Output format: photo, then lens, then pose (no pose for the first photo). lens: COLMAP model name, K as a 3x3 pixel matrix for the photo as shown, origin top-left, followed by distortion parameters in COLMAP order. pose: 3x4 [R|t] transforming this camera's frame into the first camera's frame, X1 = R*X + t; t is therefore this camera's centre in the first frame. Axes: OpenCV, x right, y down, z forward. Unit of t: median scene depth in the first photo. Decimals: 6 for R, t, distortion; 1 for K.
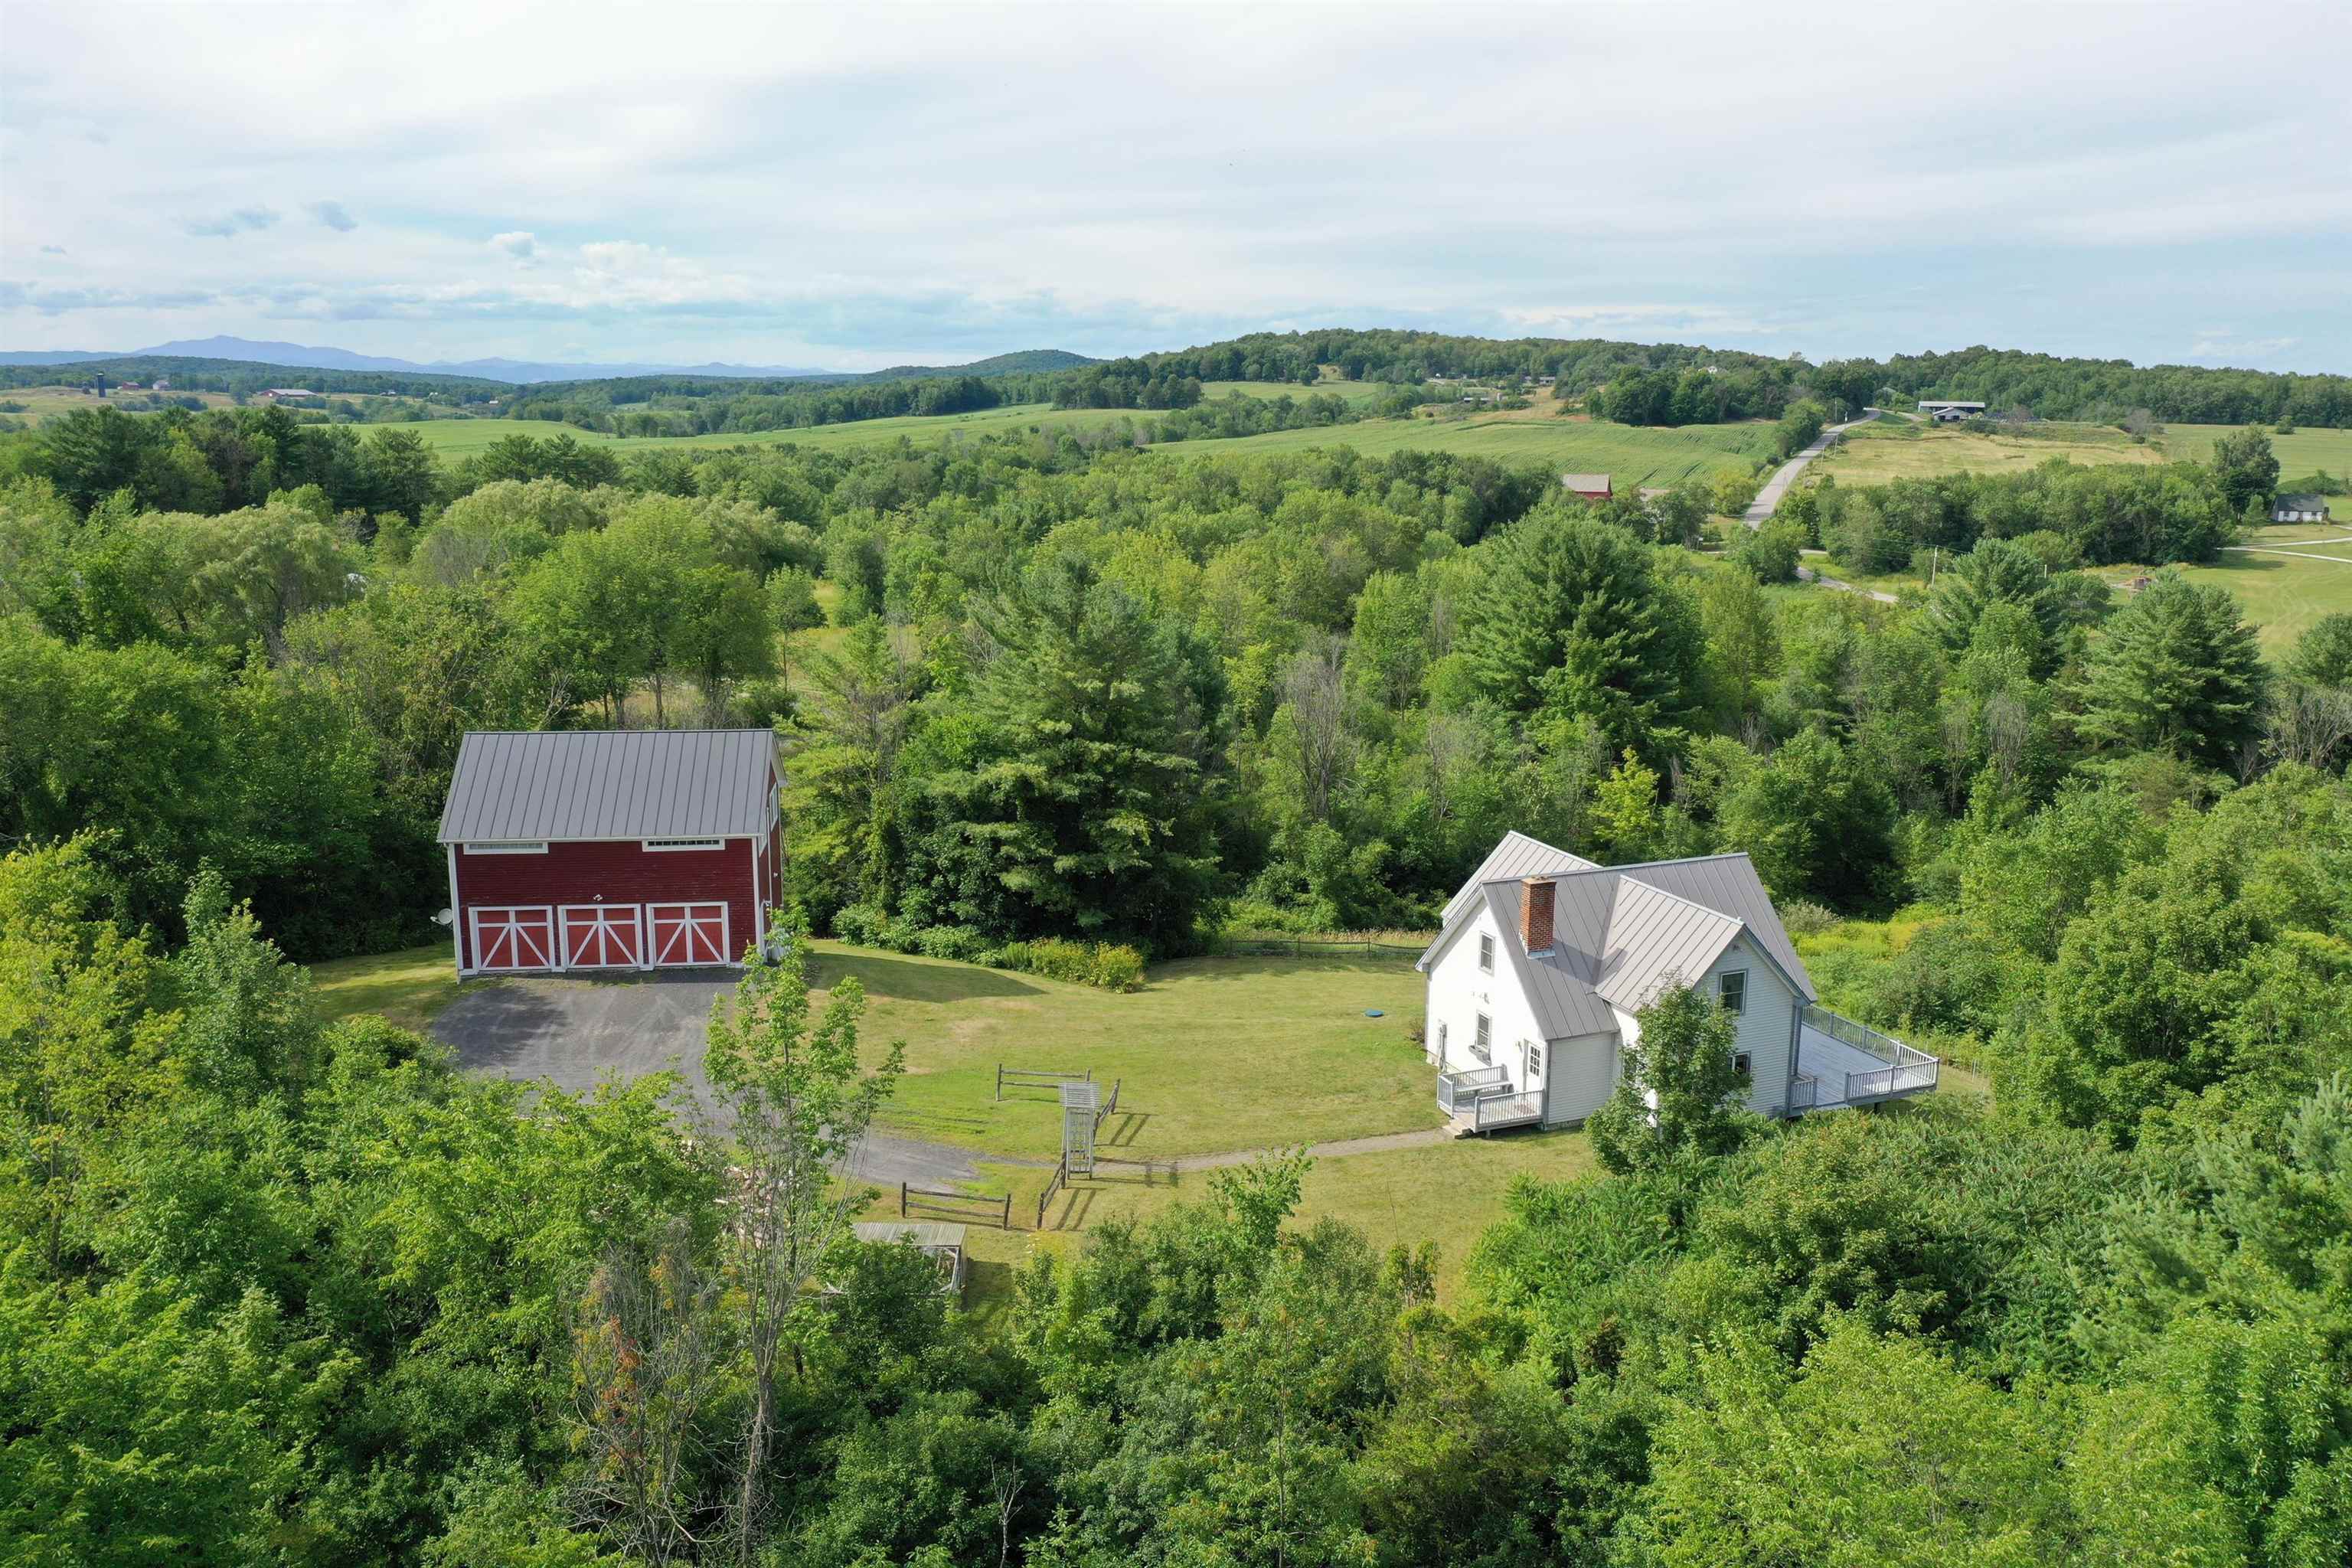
lens RADIAL K [[1890.1, 0, 1176.0], [0, 1890.1, 784.0], [0, 0, 1]] dist [0.020775, -0.001588]
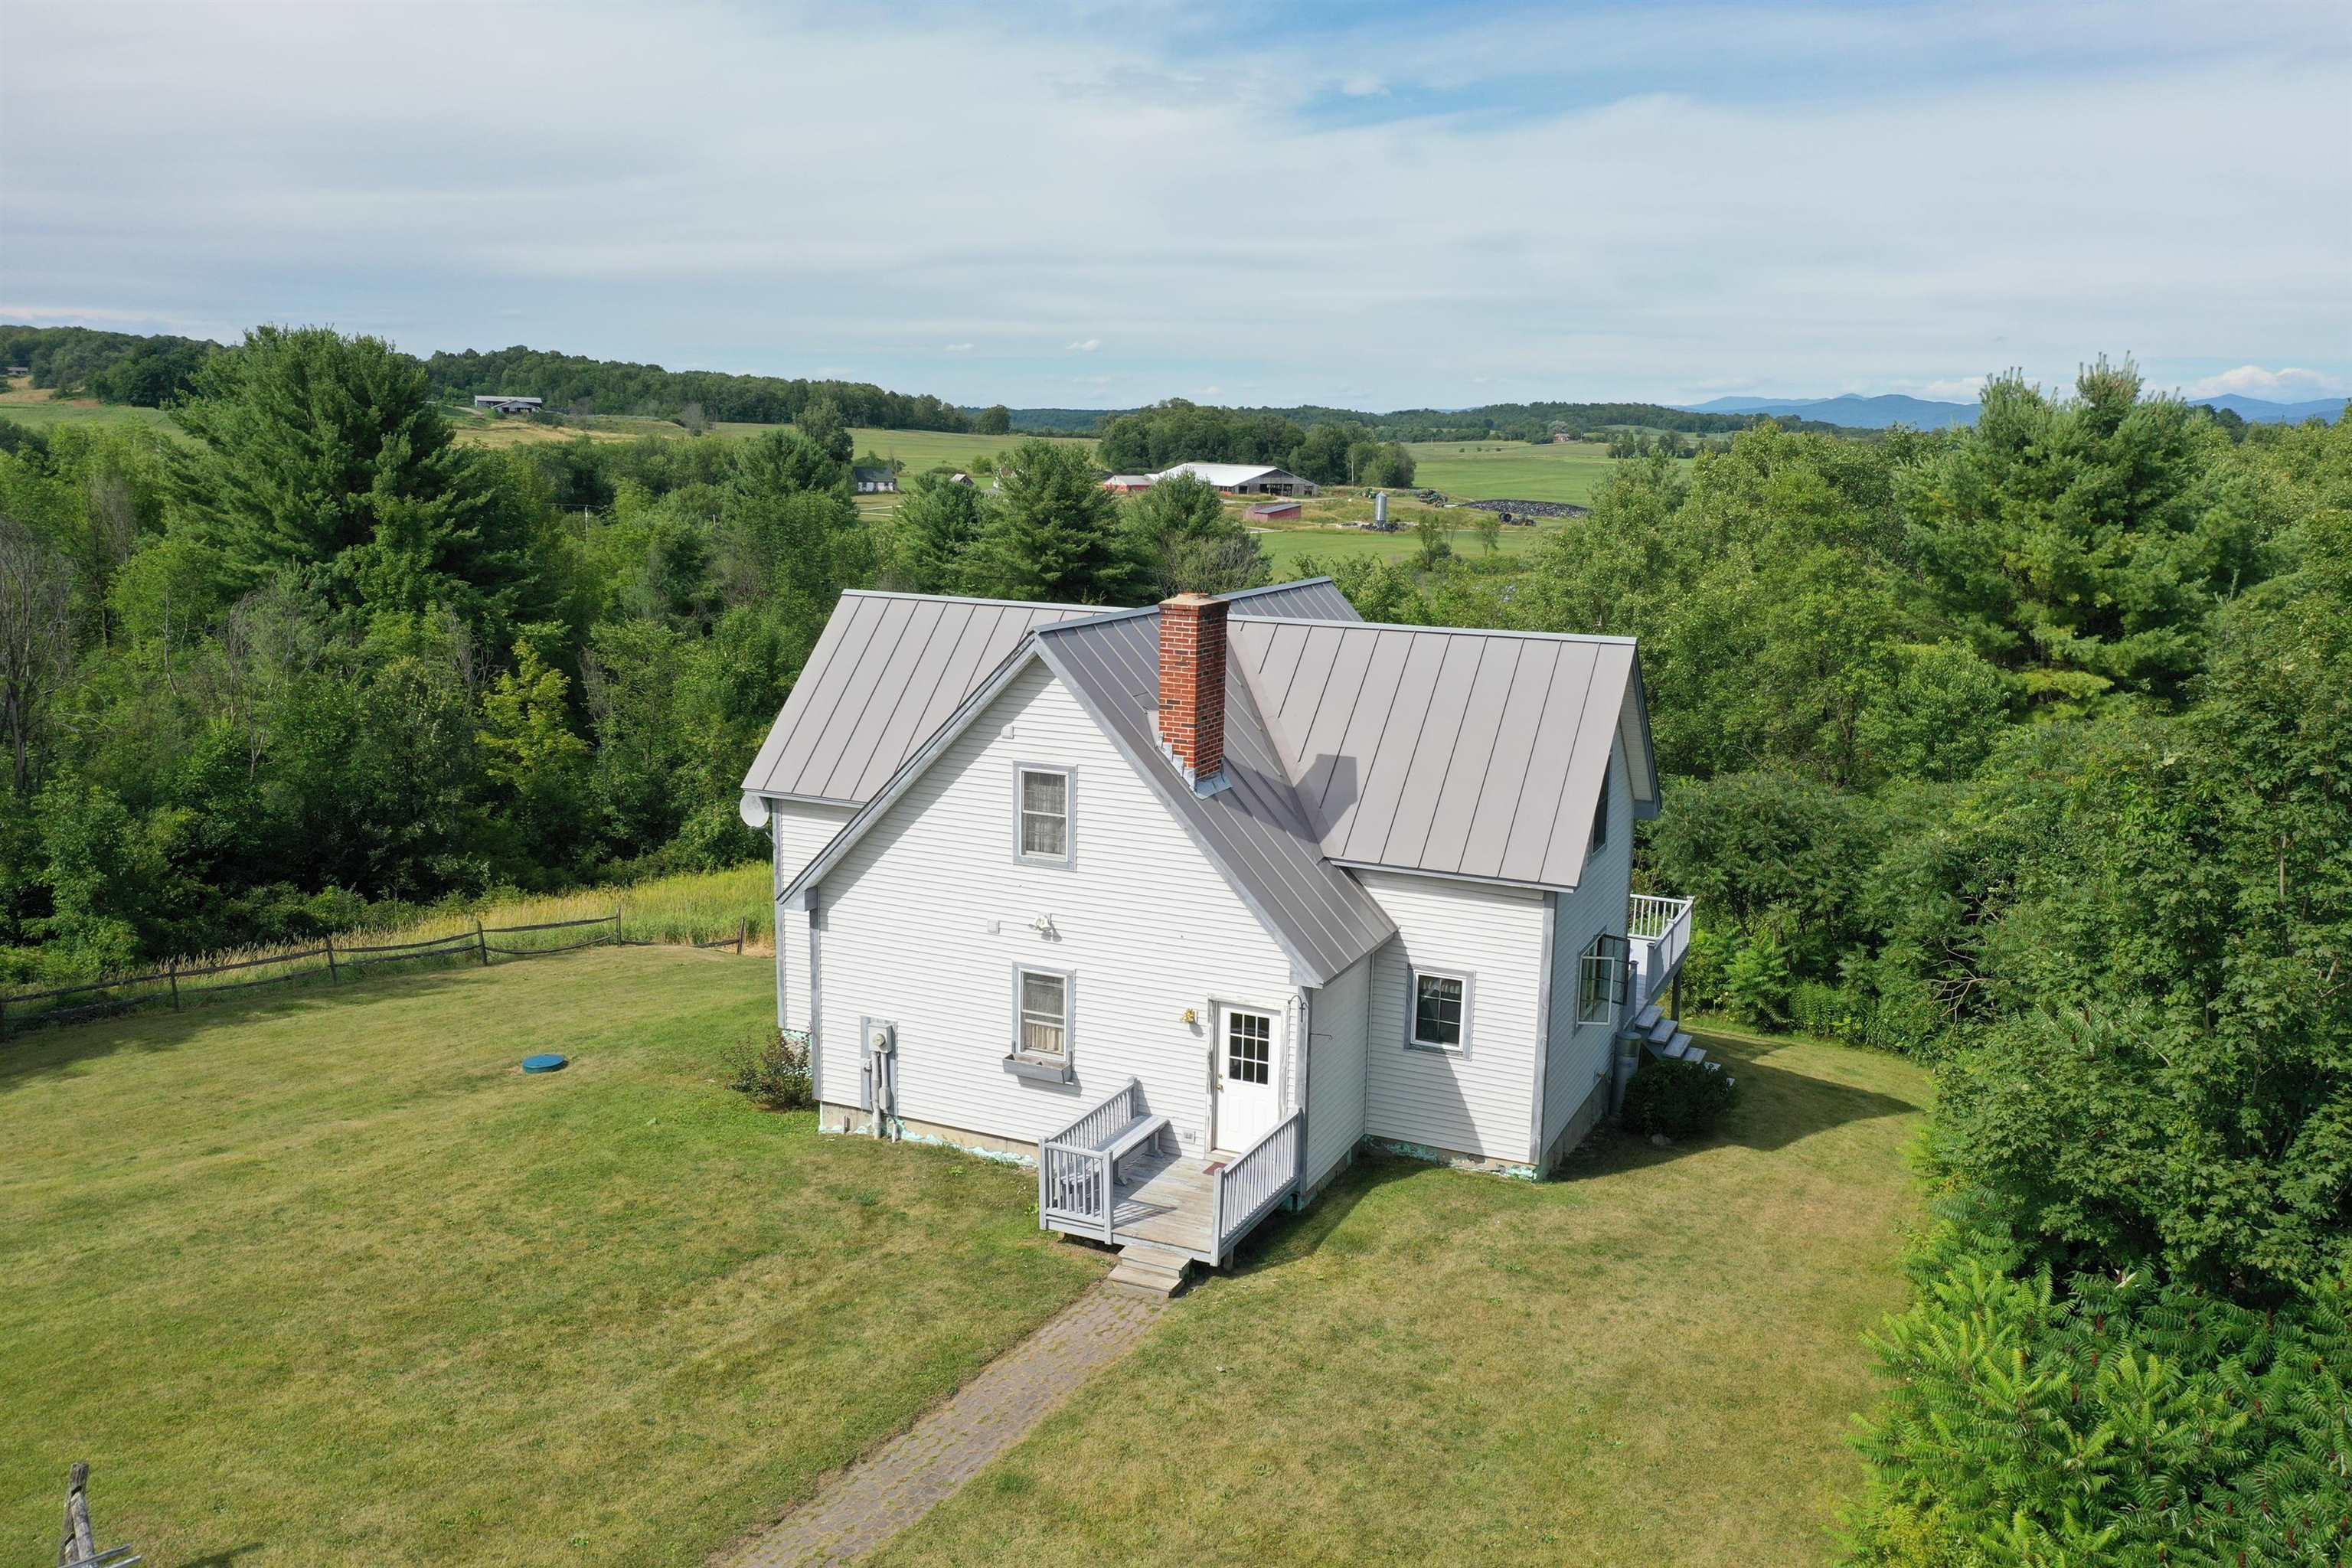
lens RADIAL K [[1890.1, 0, 1176.0], [0, 1890.1, 784.0], [0, 0, 1]] dist [0.020775, -0.001588]
pose [[0.741463, -0.115618, 0.660958, -0.035312], [0.123627, 0.991719, 0.034792, 0.032874], [-0.659506, 0.055915, 0.749616, 0.309405]]
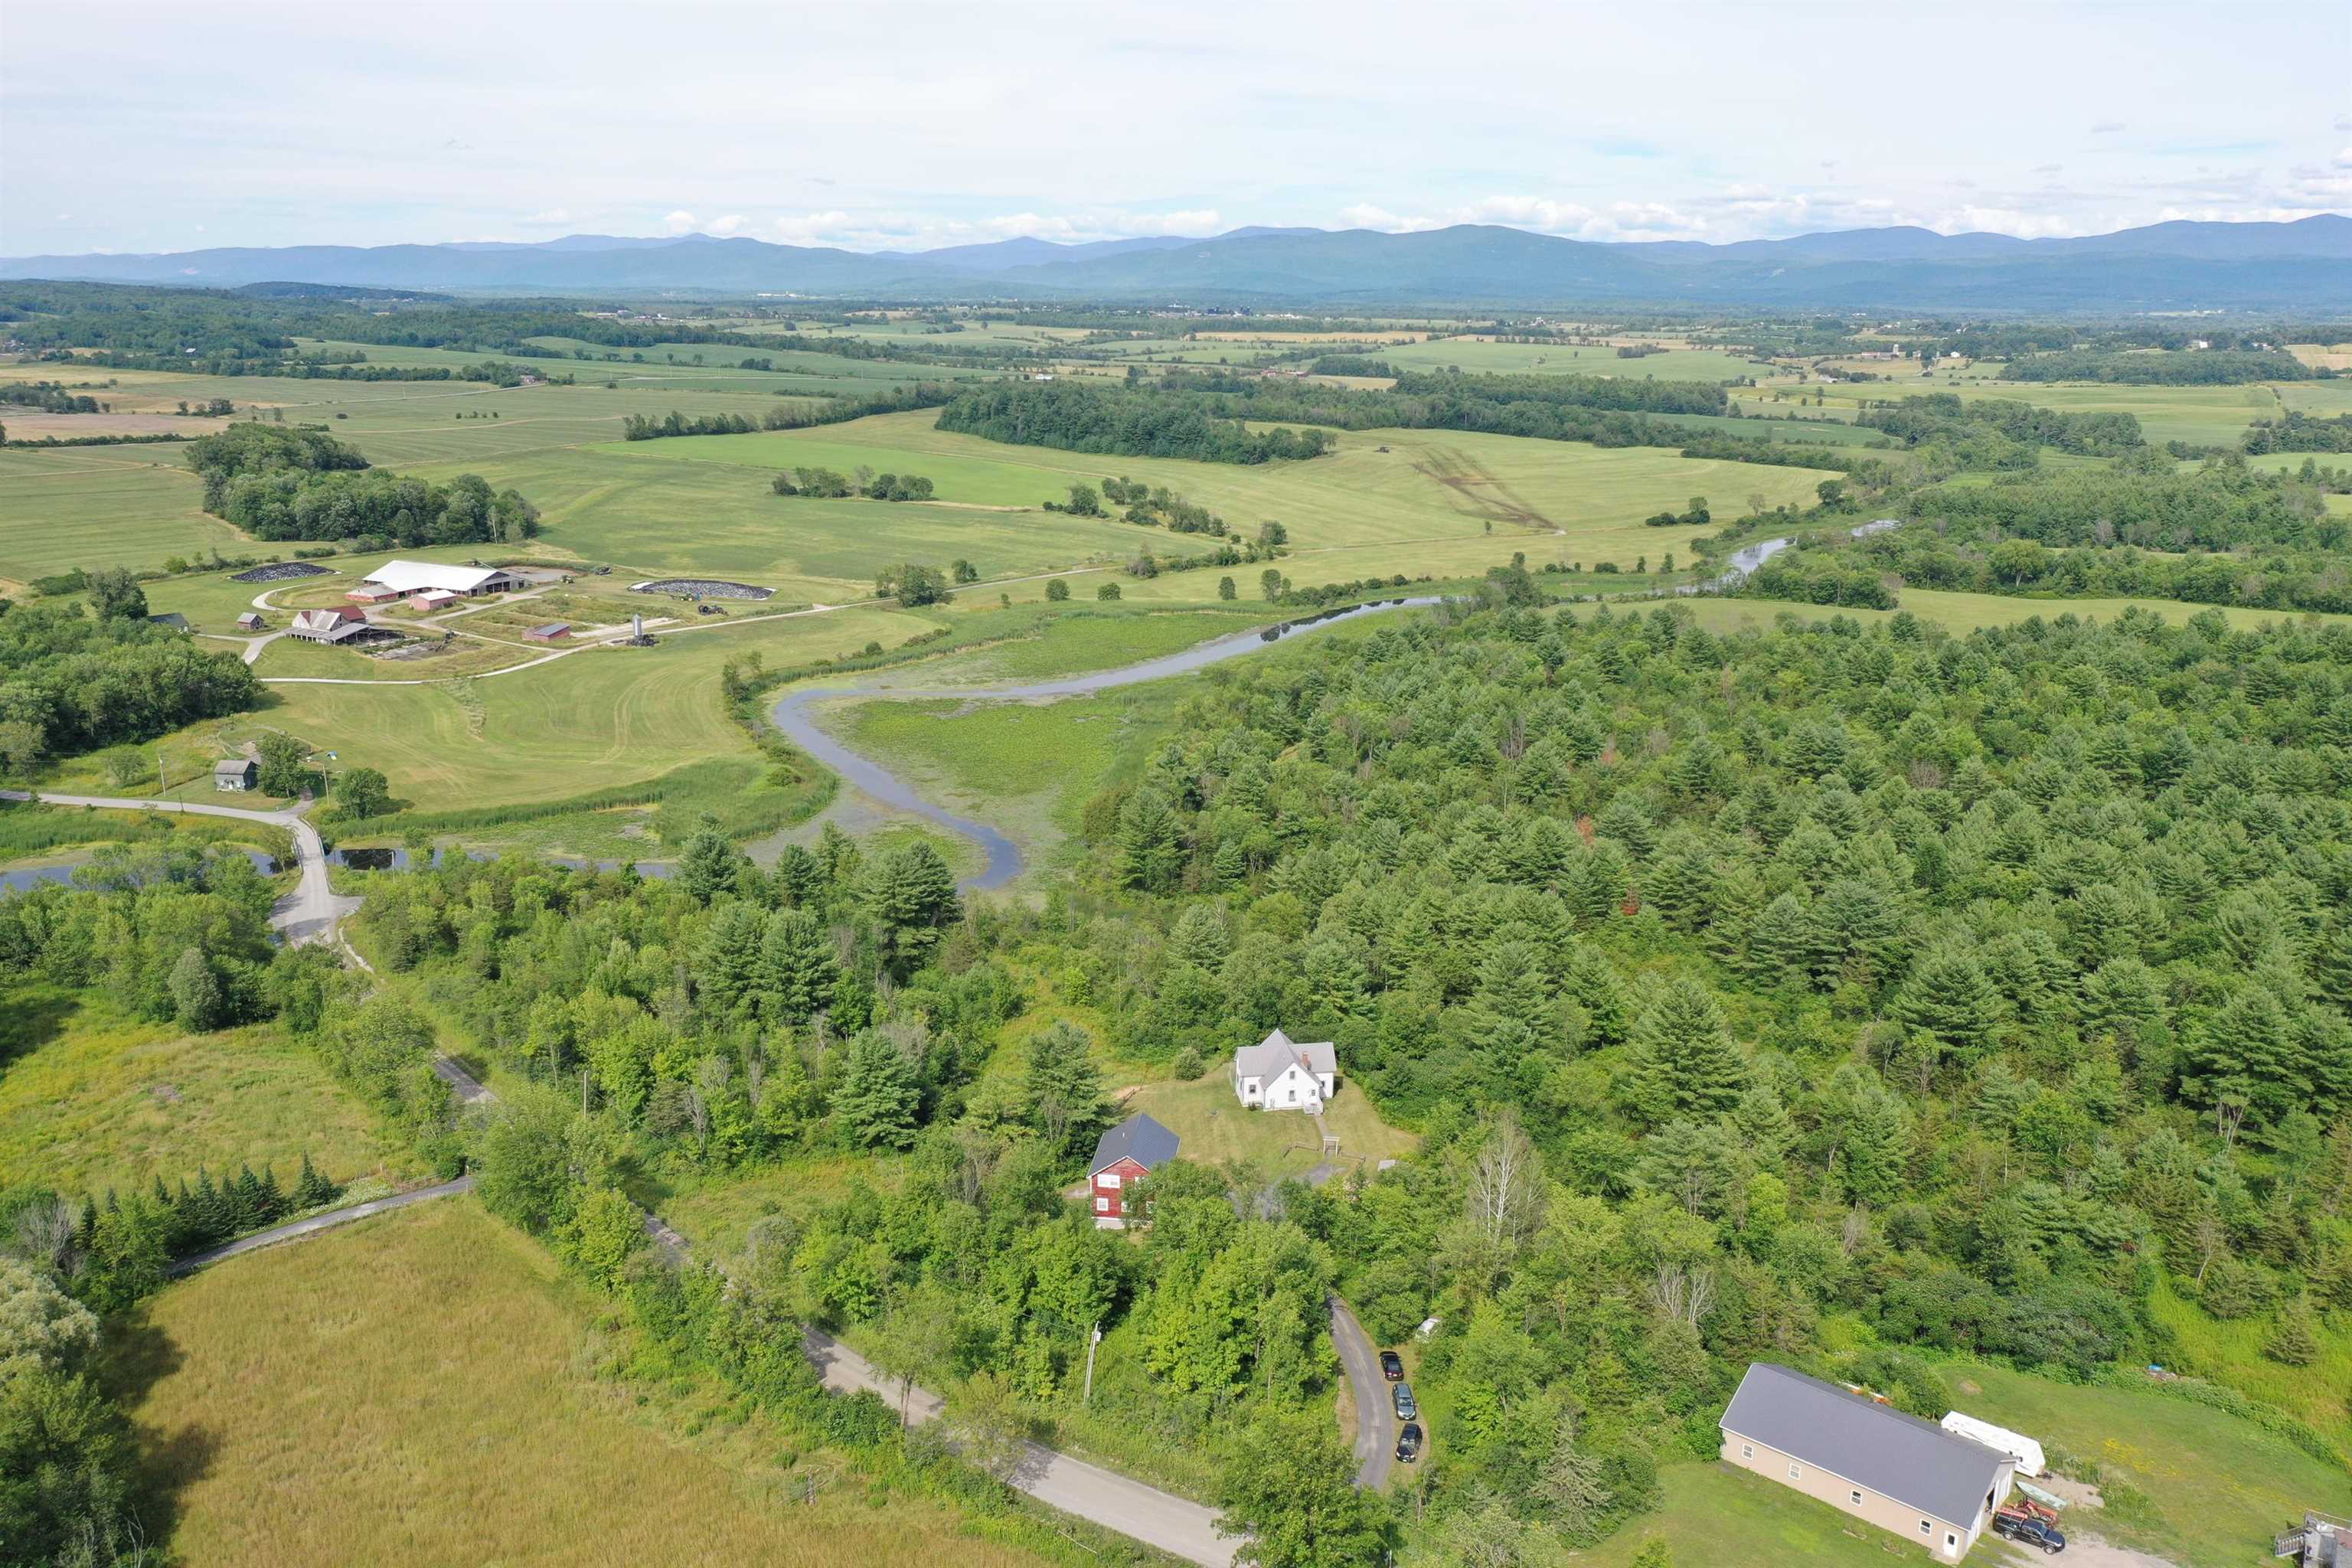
lens RADIAL K [[1890.1, 0, 1176.0], [0, 1890.1, 784.0], [0, 0, 1]] dist [0.020775, -0.001588]
pose [[0.247346, -0.270878, 0.930293, -1.558484], [0.206565, 0.952796, 0.222508, -0.649117], [-0.946652, 0.137130, 0.291624, -0.007572]]
